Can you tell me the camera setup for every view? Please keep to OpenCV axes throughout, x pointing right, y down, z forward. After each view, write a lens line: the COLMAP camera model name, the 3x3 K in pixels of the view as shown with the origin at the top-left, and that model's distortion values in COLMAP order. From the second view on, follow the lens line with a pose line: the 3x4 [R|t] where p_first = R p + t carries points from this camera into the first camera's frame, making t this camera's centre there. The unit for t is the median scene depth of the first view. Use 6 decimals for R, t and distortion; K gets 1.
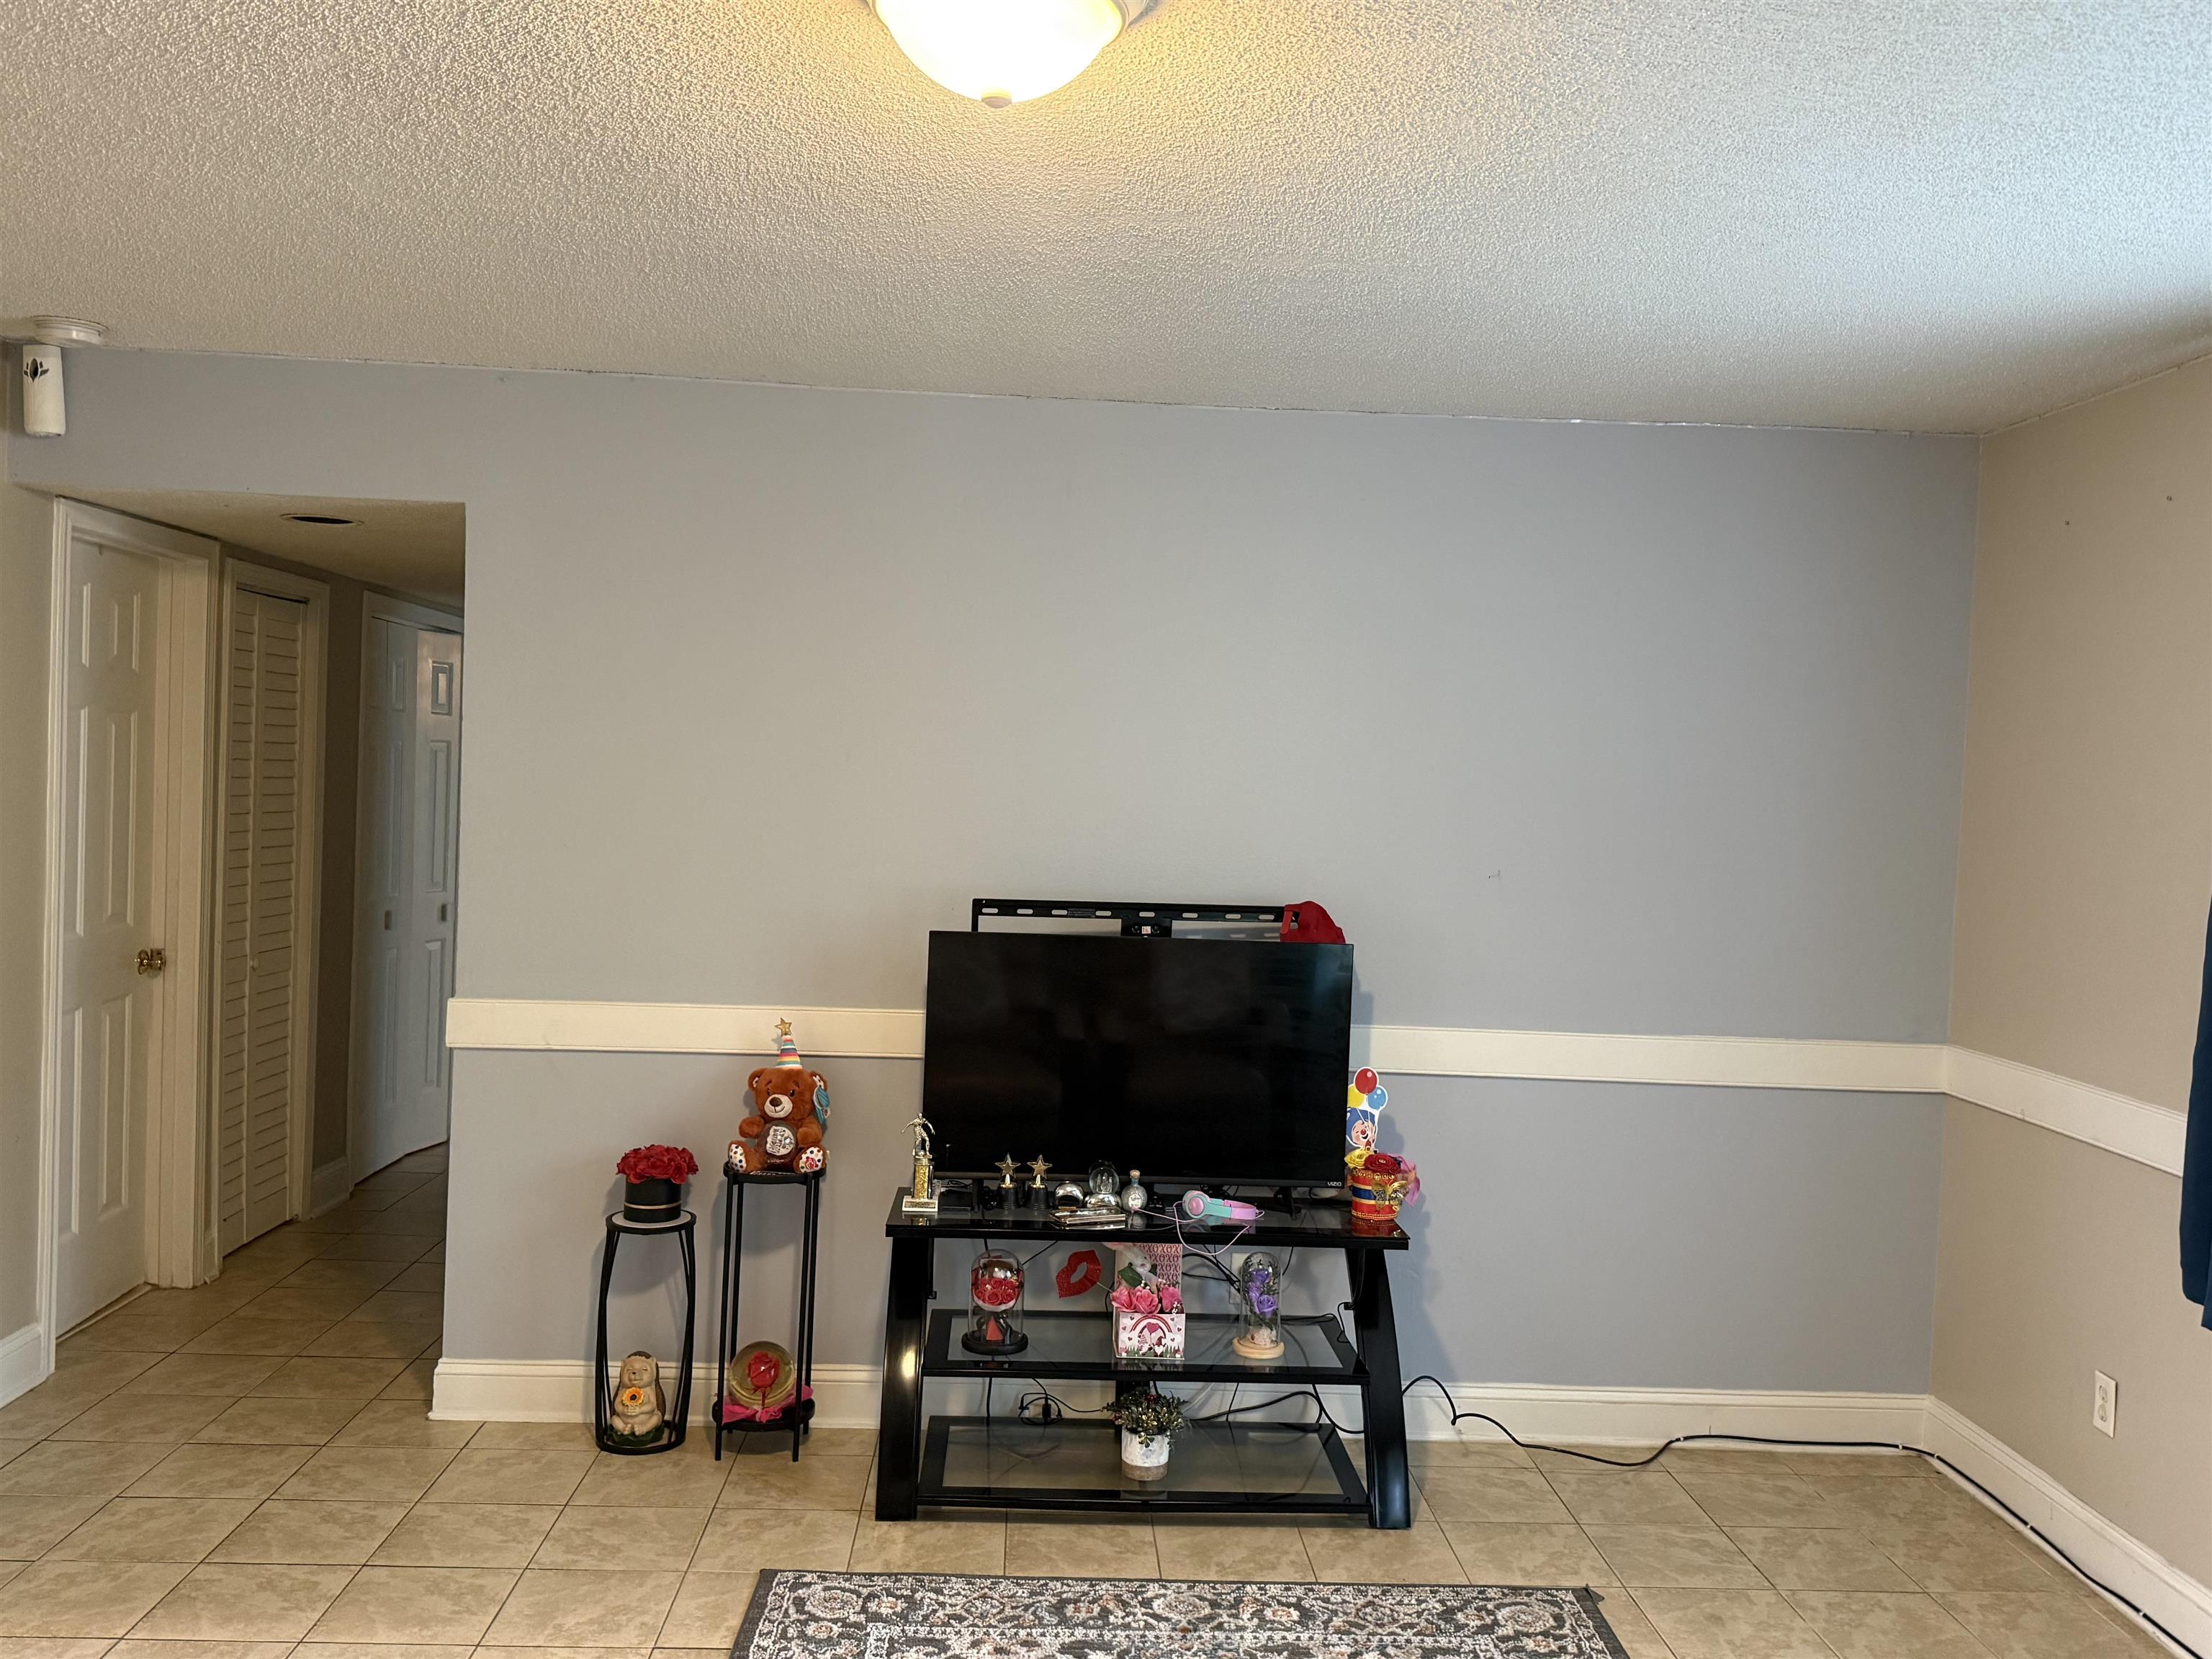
lens RADIAL K [[1803.2, 0, 1103.0], [0, 1803.2, 732.4], [0, 0, 1]] dist [0.037164, -0.040306]
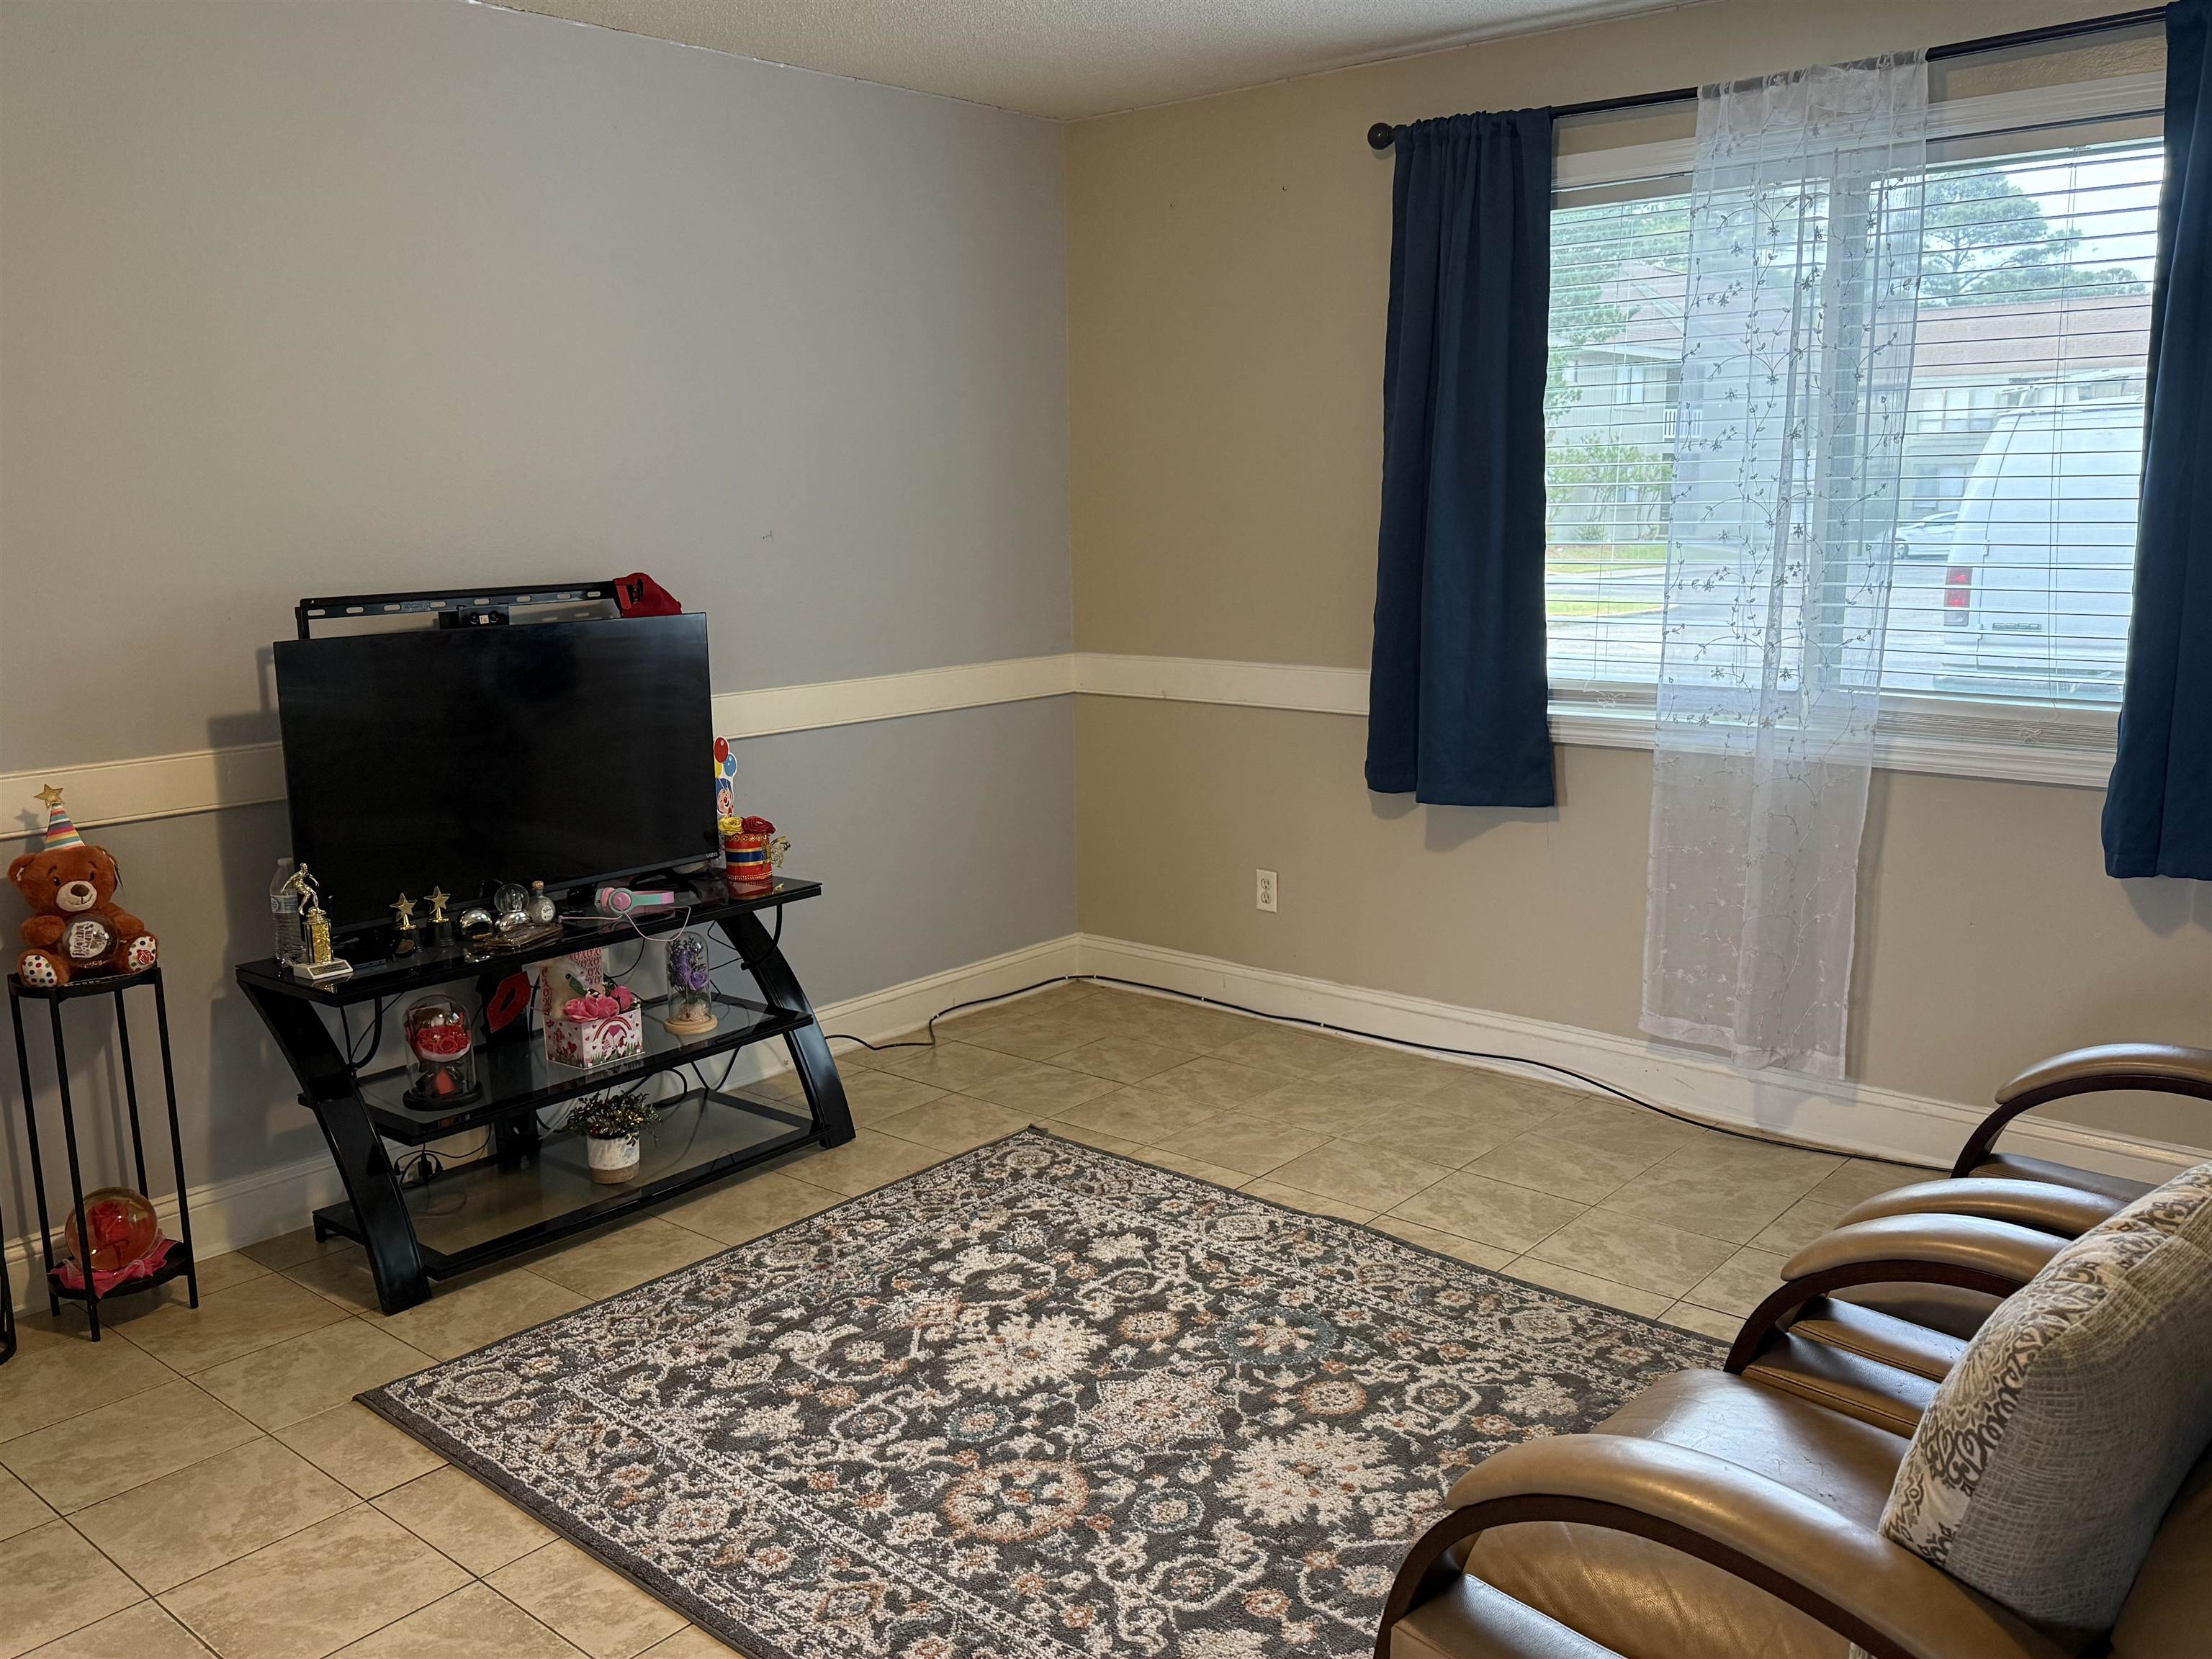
lens RADIAL K [[1832.7, 0, 1106.0], [0, 1832.7, 829.5], [0, 0, 1]] dist [0.202856, -0.323716]
pose [[0.680062, -0.179551, 0.710828, -0.460957], [0.019192, 0.973575, 0.227558, 0.008454], [-0.732903, -0.141111, 0.665538, 0.170009]]
